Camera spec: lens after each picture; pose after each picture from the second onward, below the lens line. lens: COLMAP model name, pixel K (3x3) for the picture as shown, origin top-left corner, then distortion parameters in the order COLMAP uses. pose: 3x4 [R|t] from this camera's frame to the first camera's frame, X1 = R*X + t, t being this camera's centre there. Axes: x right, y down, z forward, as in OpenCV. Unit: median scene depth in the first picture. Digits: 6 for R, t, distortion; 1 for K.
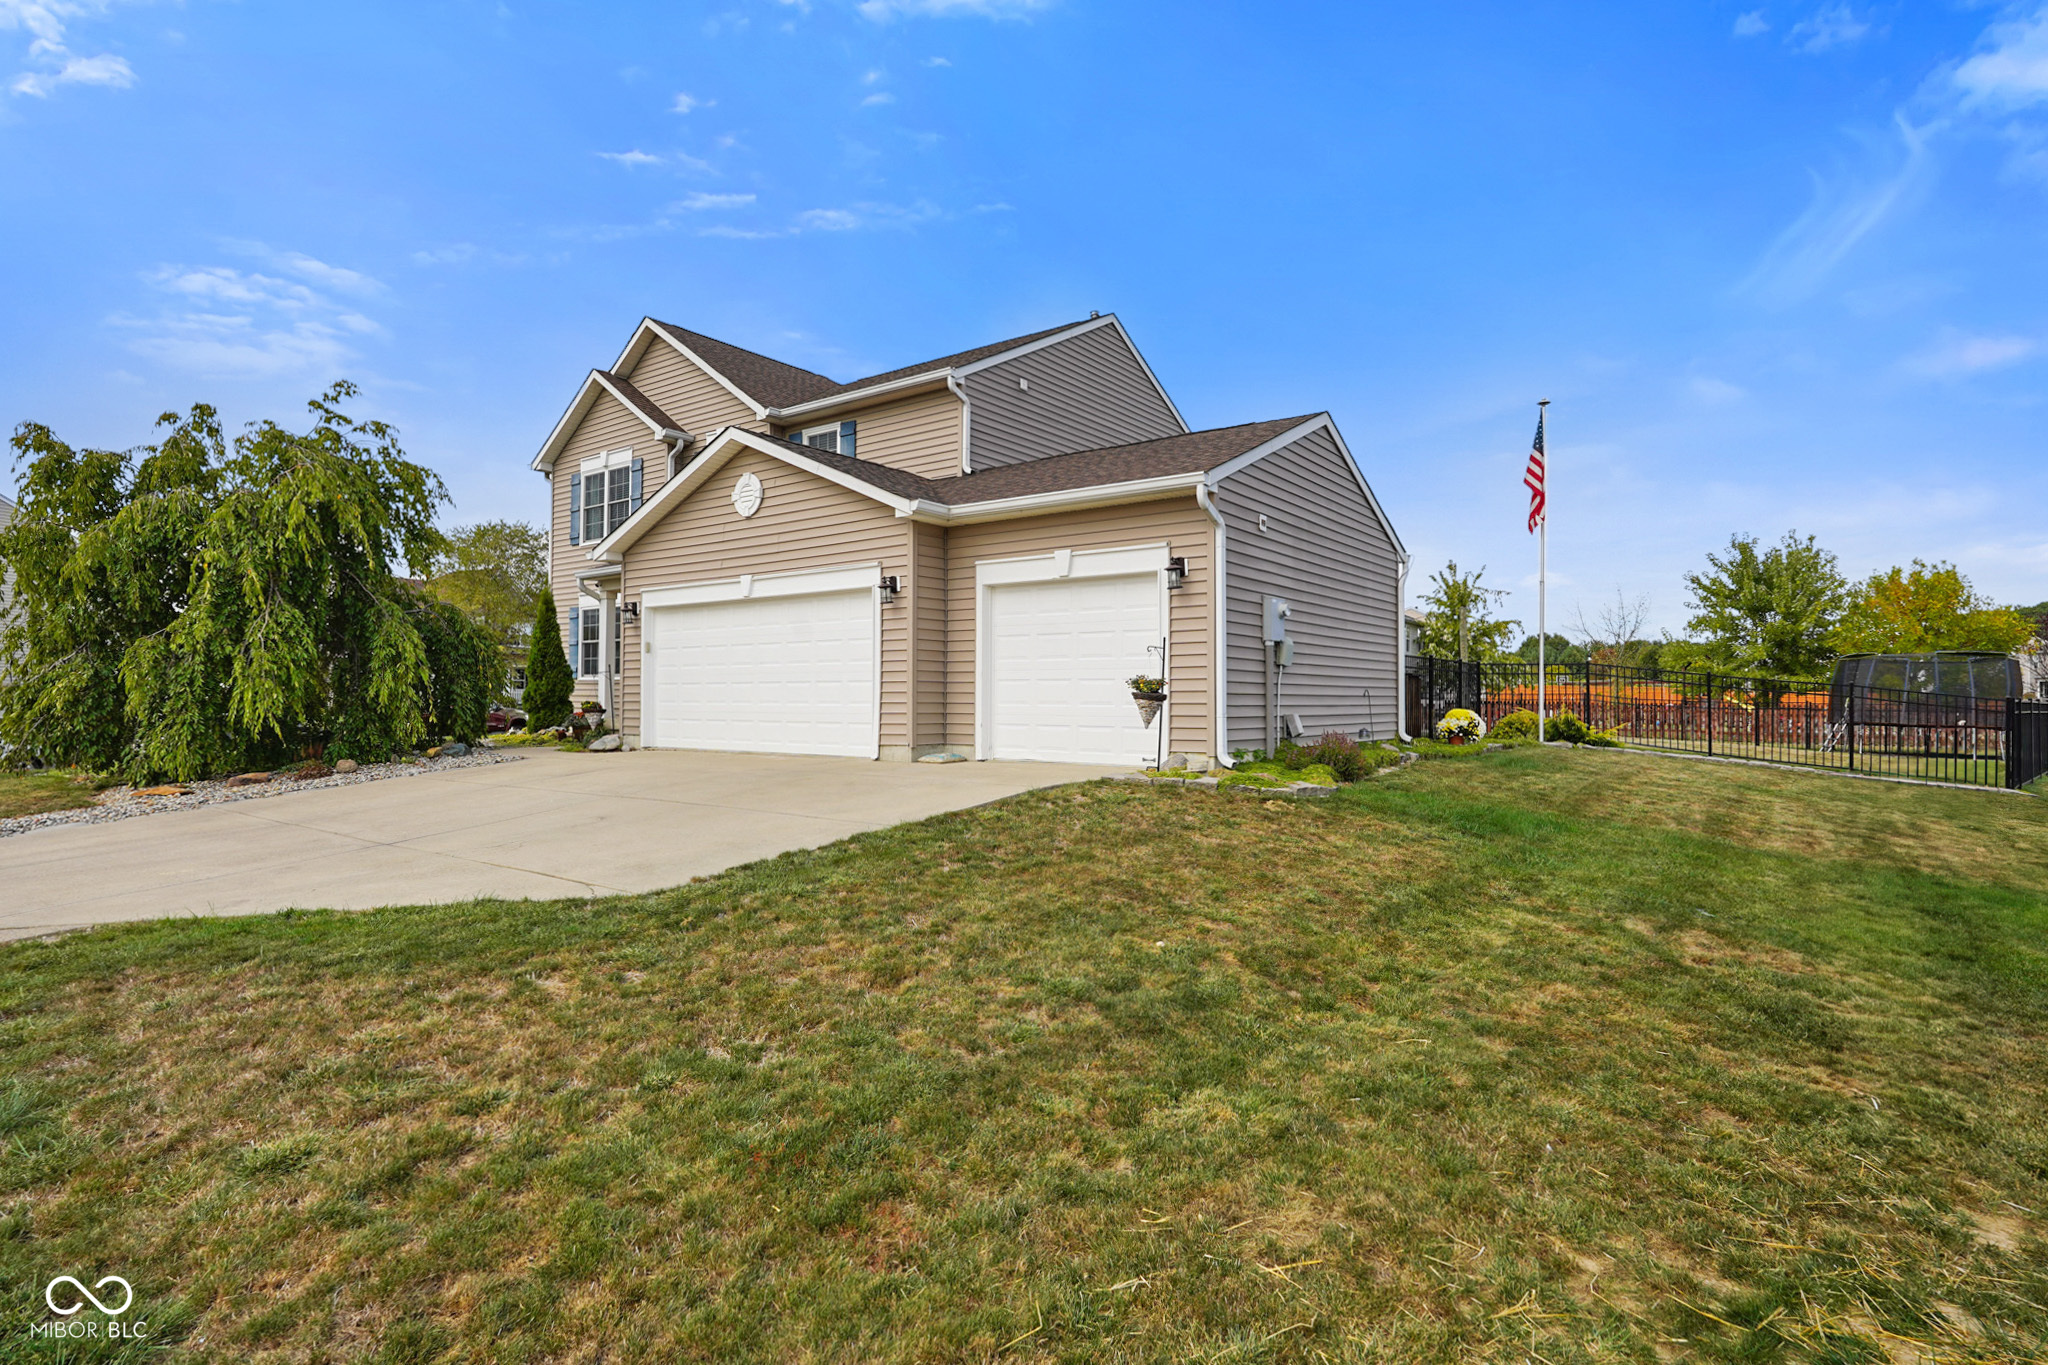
lens RADIAL K [[1018.8, 0, 1024.0], [0, 1018.8, 682.5], [0, 0, 1]] dist [-0.002562, -0.000595]
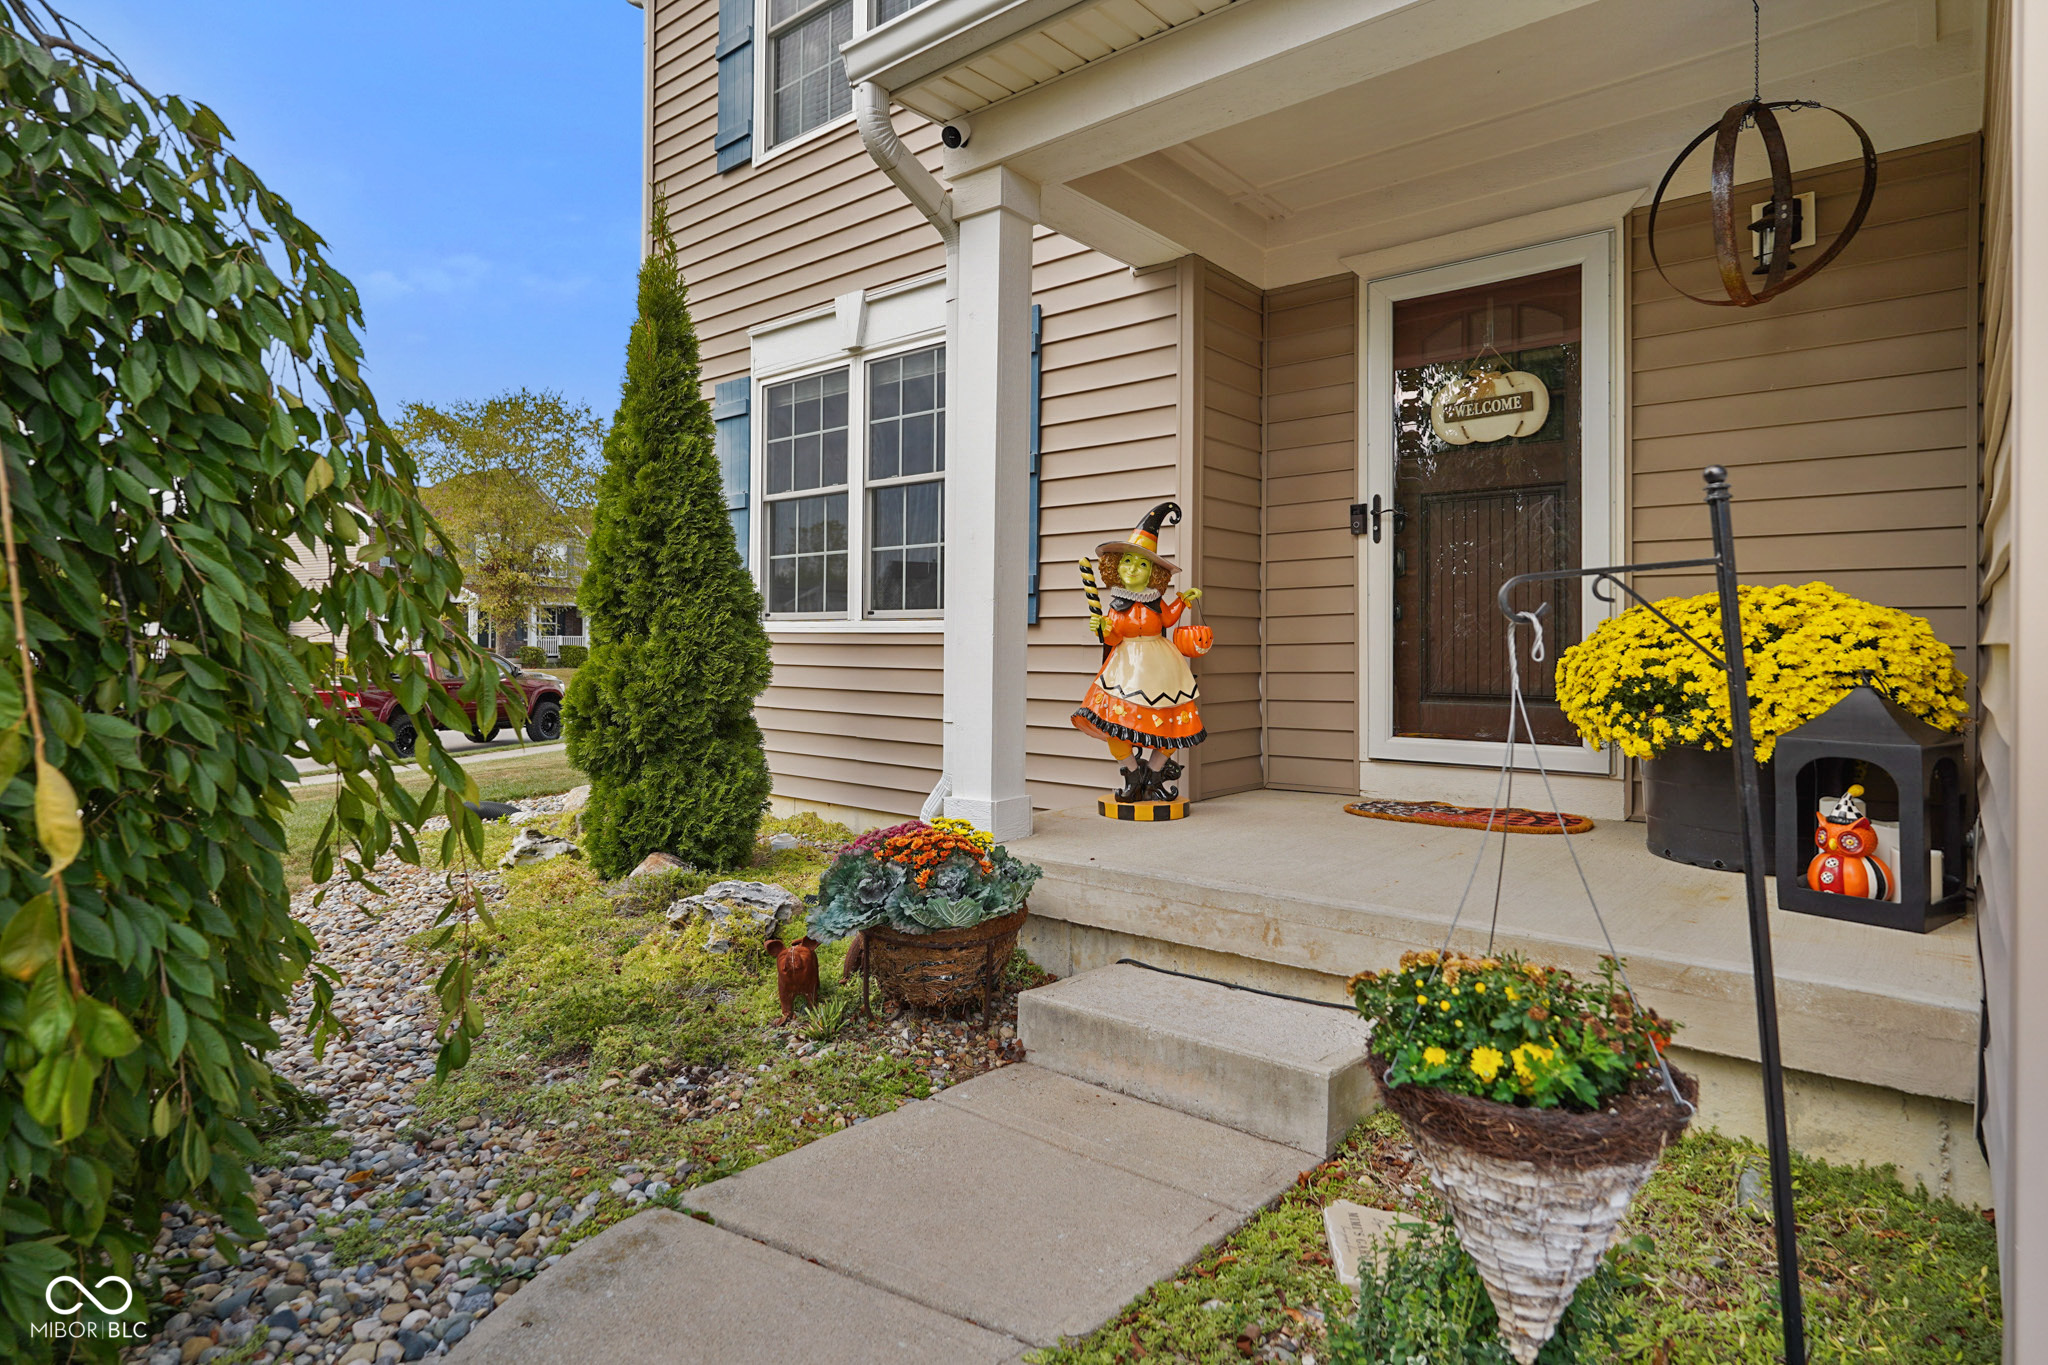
lens RADIAL K [[1110.6, 0, 1018.7], [0, 1110.6, 629.9], [0, 0, 1]] dist [0.002357, 0.000665]
pose [[0.998138, 0.000641, -0.060996, -0.343152], [-0.000293, 0.999984, 0.005714, -0.004647], [0.060998, -0.005686, 0.998122, 0.692598]]
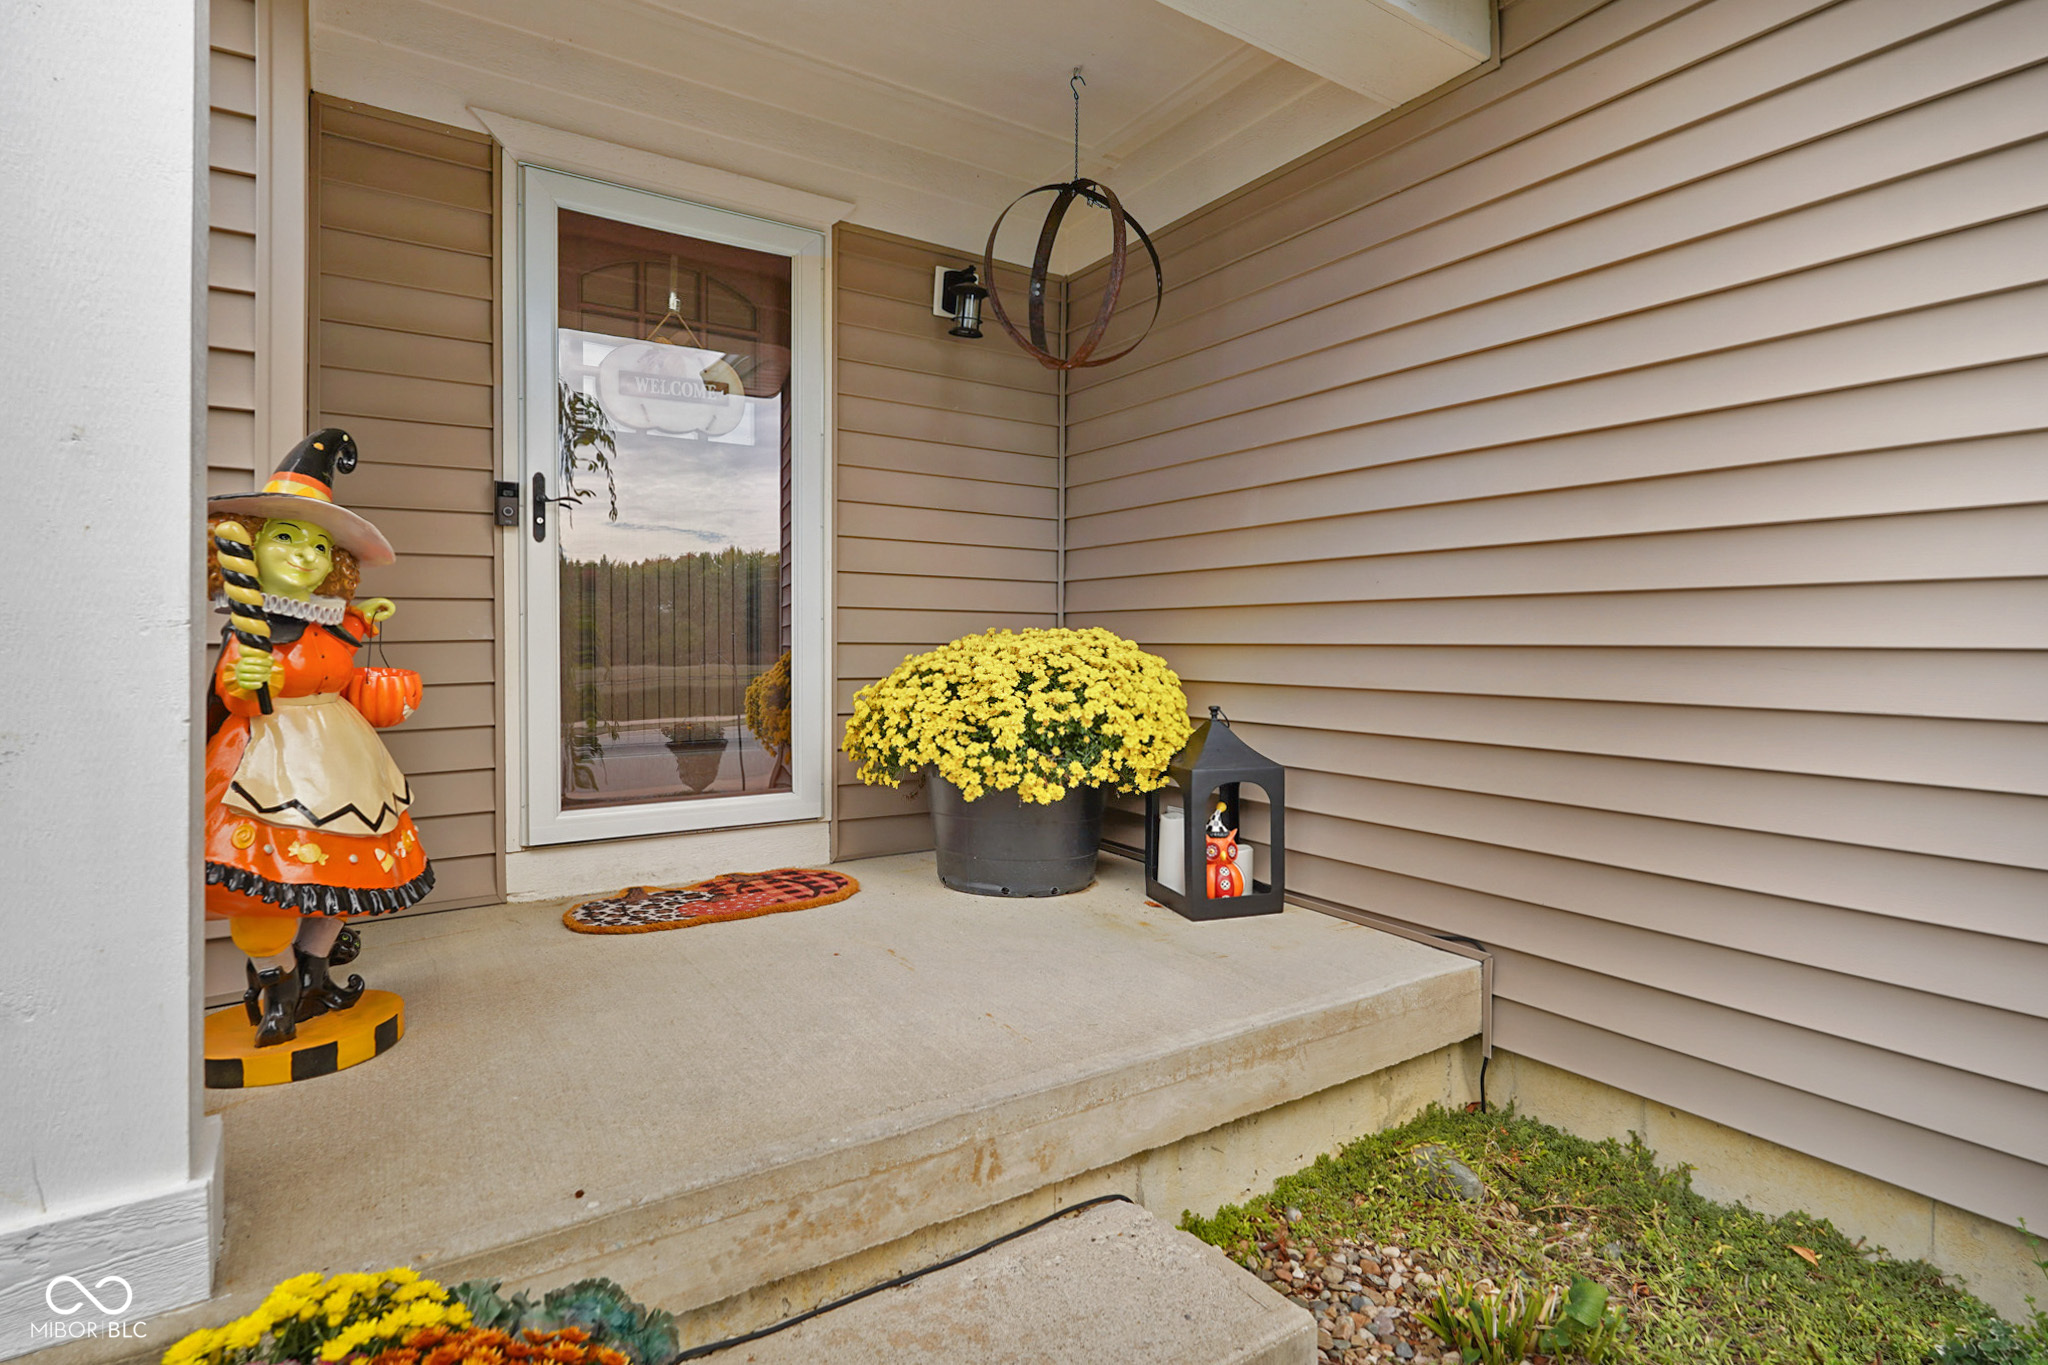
lens RADIAL K [[1022.4, 0, 1022.5], [0, 1022.4, 651.3], [0, 0, 1]] dist [-0.001546, -0.000029]
pose [[0.346418, -0.007345, 0.938051, -0.808936], [-0.019151, 0.999706, 0.014900, -0.039860], [-0.937885, -0.023126, 0.346175, 1.654787]]
